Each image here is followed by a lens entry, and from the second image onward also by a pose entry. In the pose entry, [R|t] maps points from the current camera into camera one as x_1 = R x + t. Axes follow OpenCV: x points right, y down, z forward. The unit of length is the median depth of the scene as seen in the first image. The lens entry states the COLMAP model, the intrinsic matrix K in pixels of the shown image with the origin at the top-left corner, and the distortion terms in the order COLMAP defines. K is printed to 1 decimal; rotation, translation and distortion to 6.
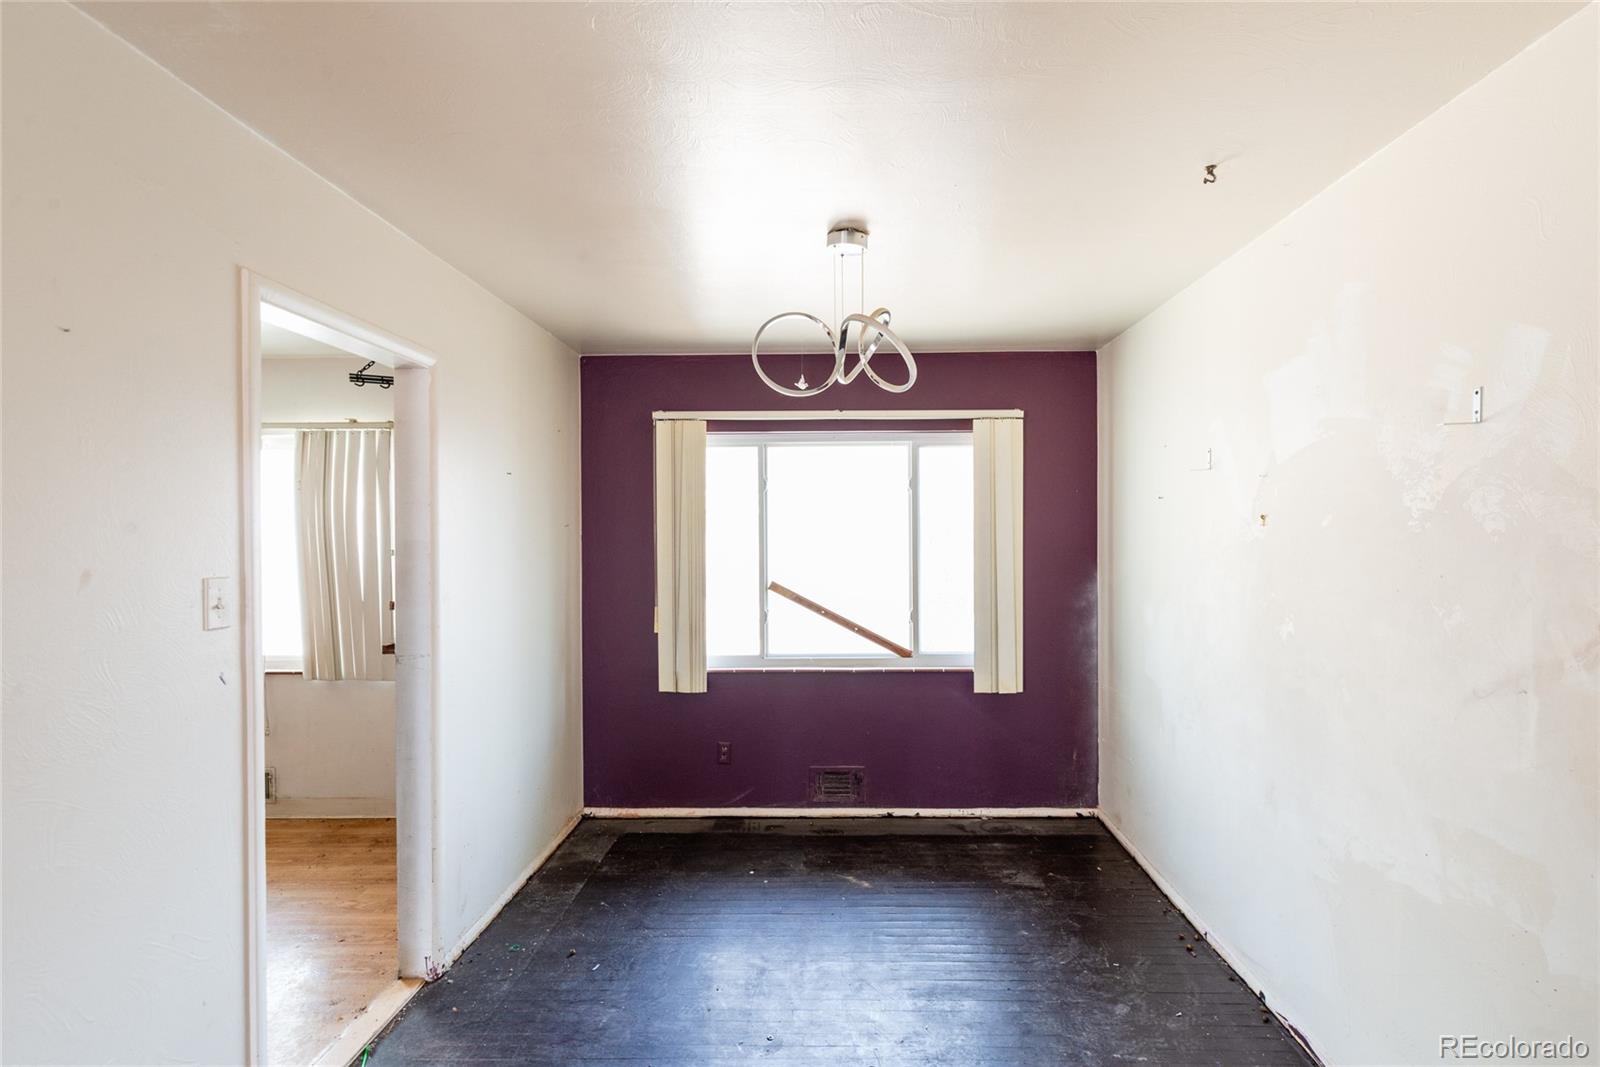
lens RADIAL K [[797.3, 0, 805.7], [0, 797.3, 537.5], [0, 0, 1]] dist [-0.001919, 0.000089]
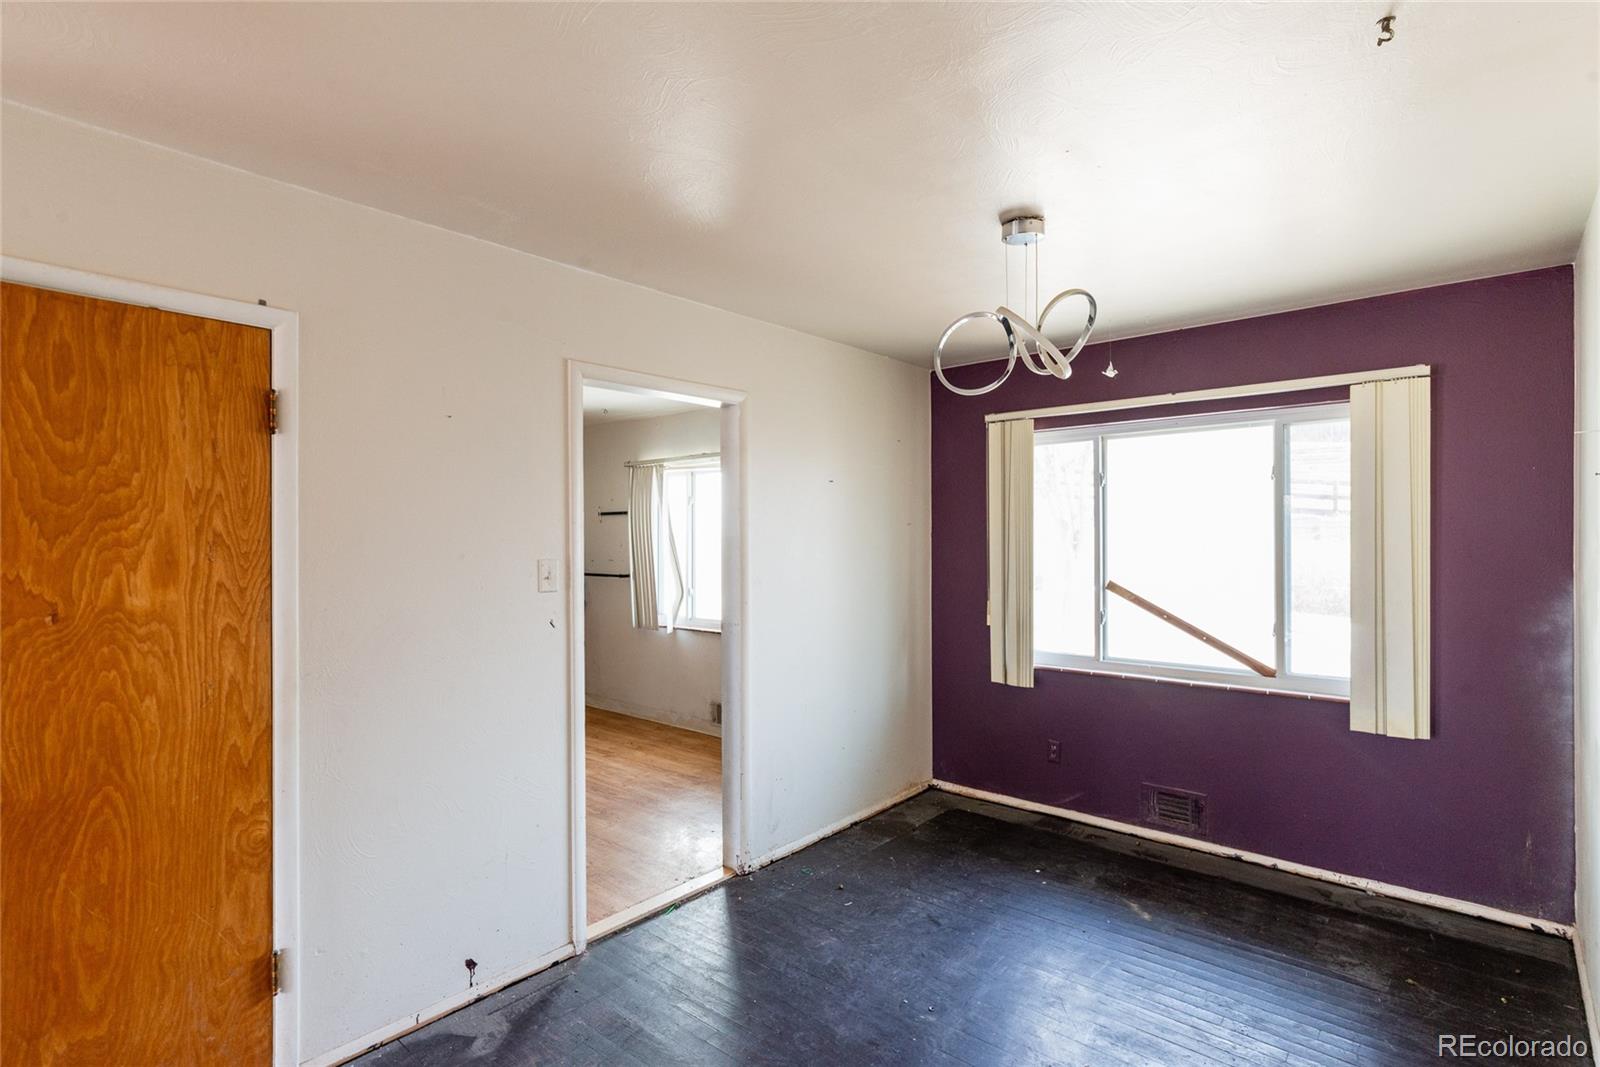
lens RADIAL K [[781.1, 0, 824.3], [0, 781.1, 536.3], [0, 0, 1]] dist [0.000984, 0.000297]
pose [[0.772579, 0.000358, -0.634918, 0.299626], [-0.000261, 1.000000, 0.000247, 0.001937], [0.634918, -0.000025, 0.772580, 0.067187]]
